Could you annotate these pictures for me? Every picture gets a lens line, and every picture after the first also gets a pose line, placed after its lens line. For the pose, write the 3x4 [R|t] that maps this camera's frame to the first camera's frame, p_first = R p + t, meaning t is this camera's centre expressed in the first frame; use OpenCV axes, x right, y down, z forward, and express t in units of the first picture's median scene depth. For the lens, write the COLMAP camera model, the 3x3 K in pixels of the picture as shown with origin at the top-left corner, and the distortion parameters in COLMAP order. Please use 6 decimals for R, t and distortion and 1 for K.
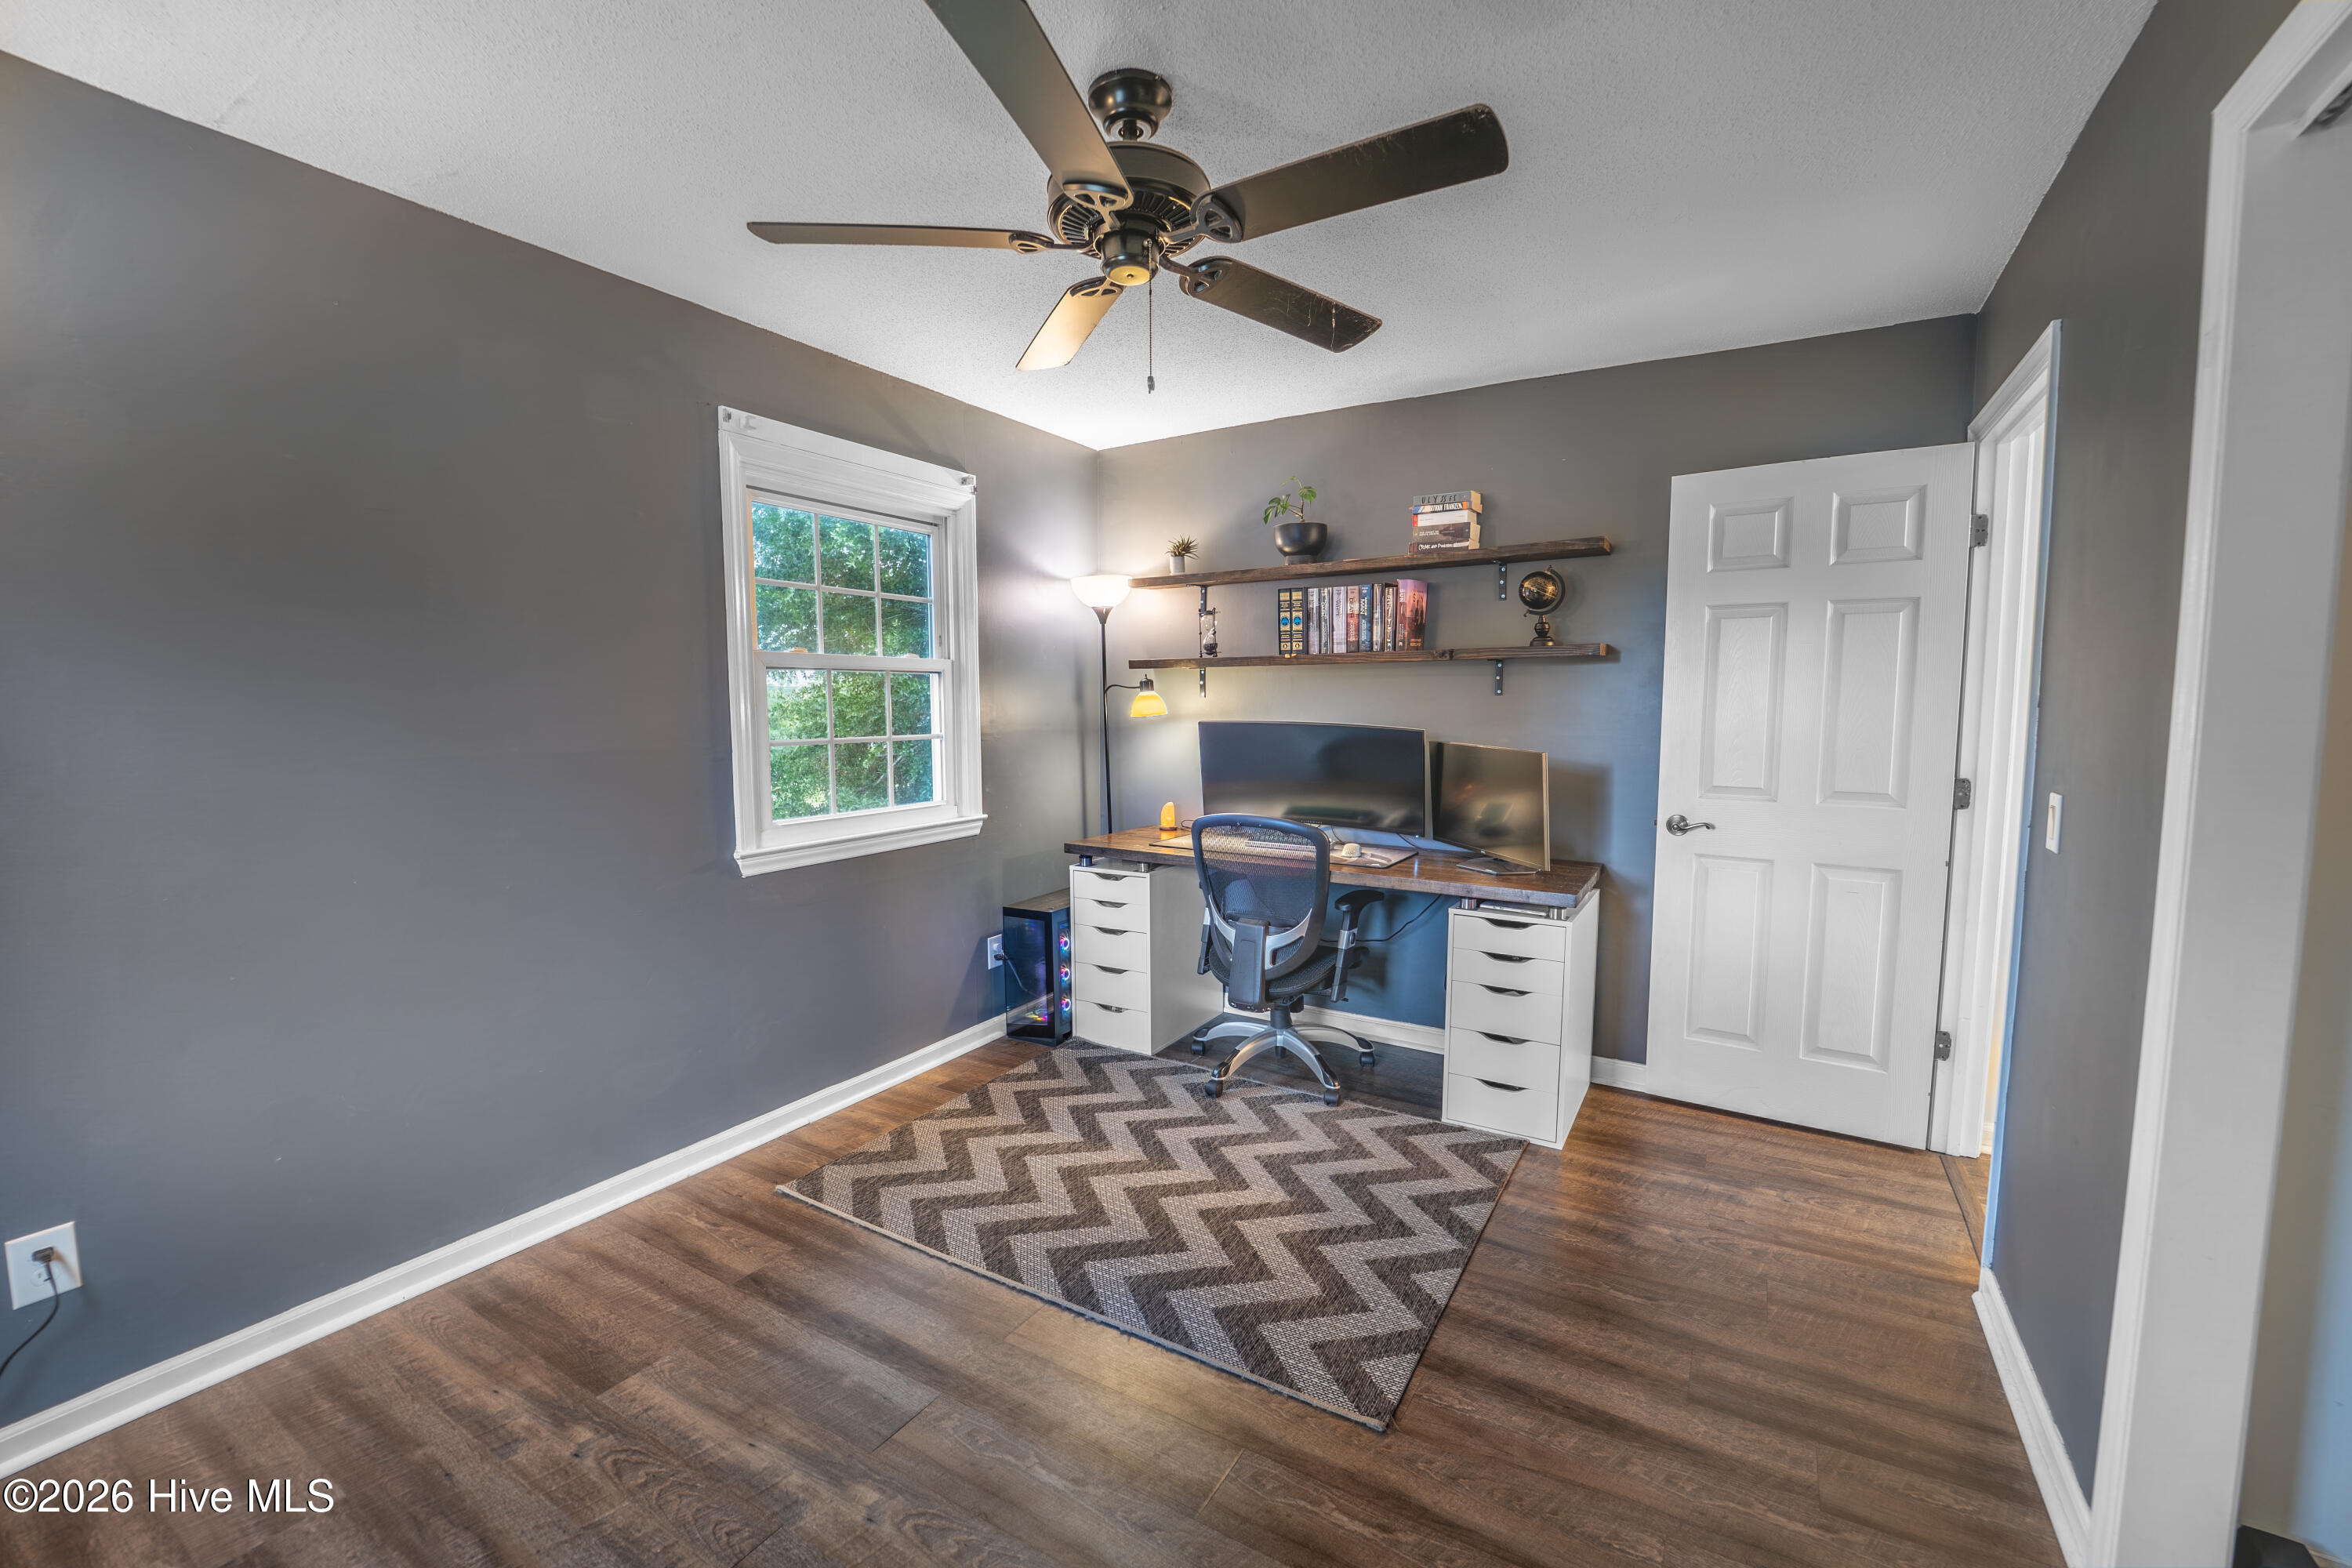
lens RADIAL K [[965.4, 0, 1183.0], [0, 965.4, 780.9], [0, 0, 1]] dist [-0.014907, -0.000388]
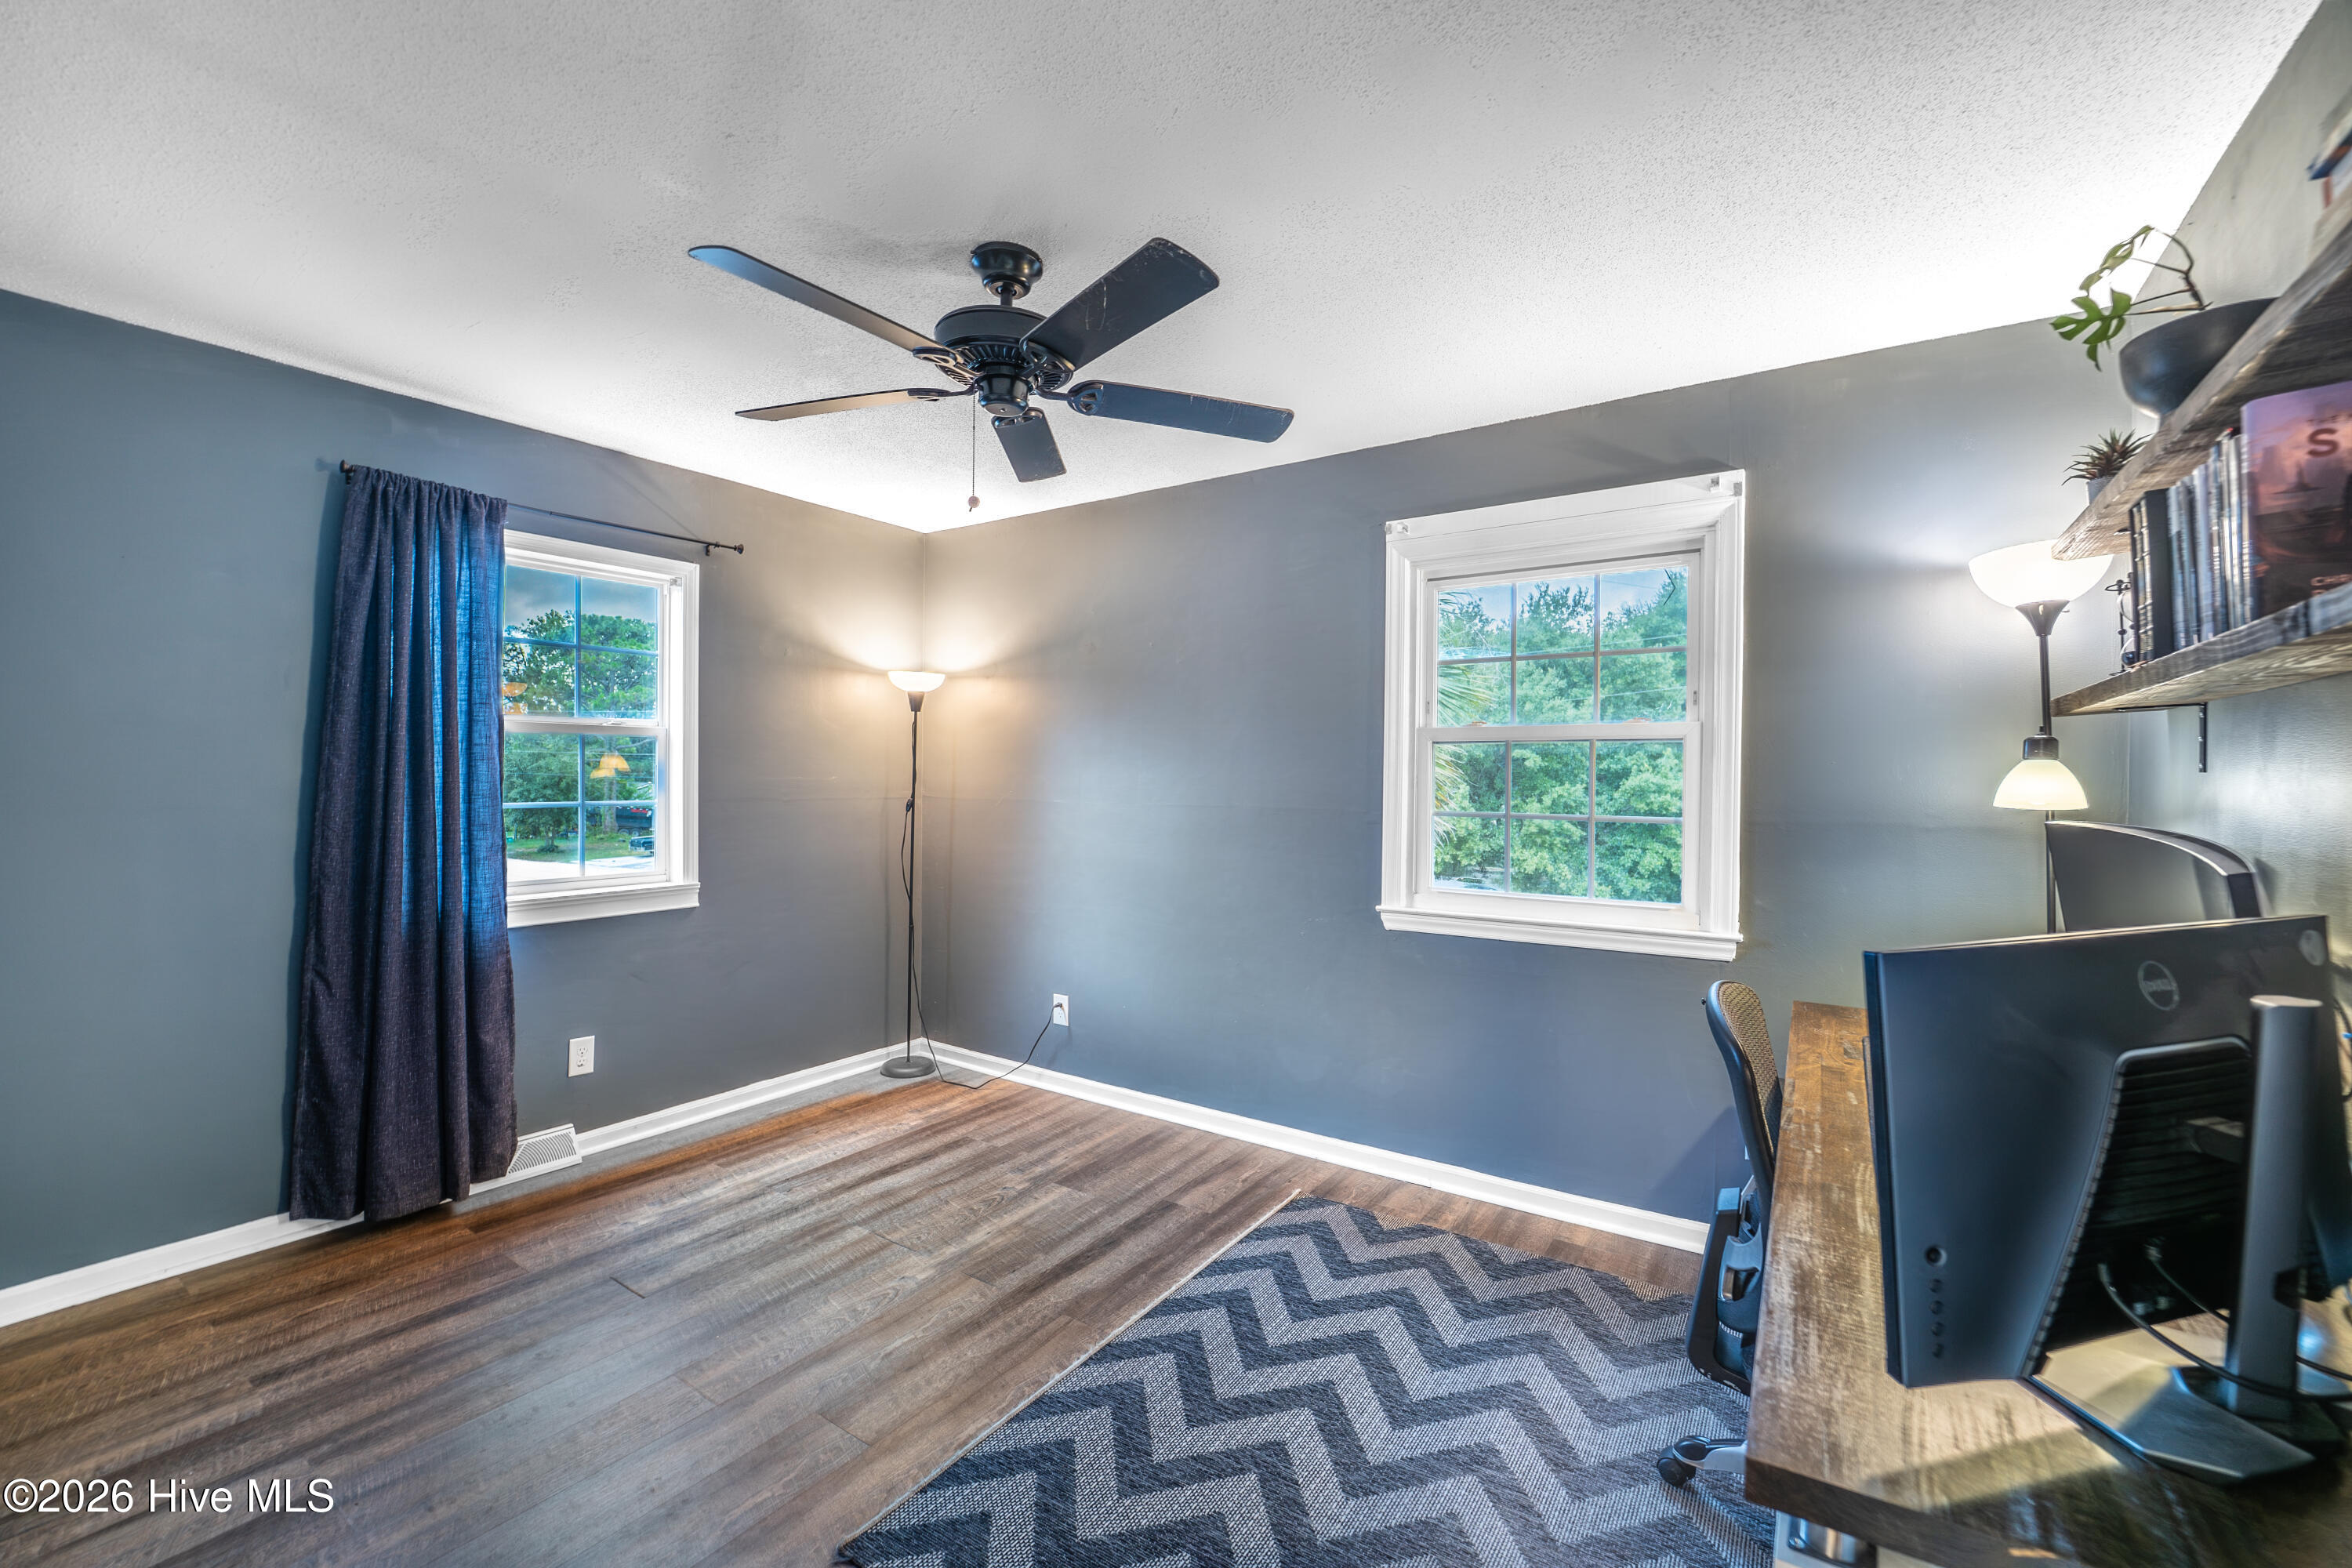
lens RADIAL K [[965.4, 0, 1184.2], [0, 965.4, 781.4], [0, 0, 1]] dist [-0.014907, -0.000388]
pose [[-0.062758, 0.007206, -0.998003, 0.700259], [-0.089967, 0.995862, 0.012848, -0.066598], [0.993966, 0.090593, -0.061850, 0.840824]]
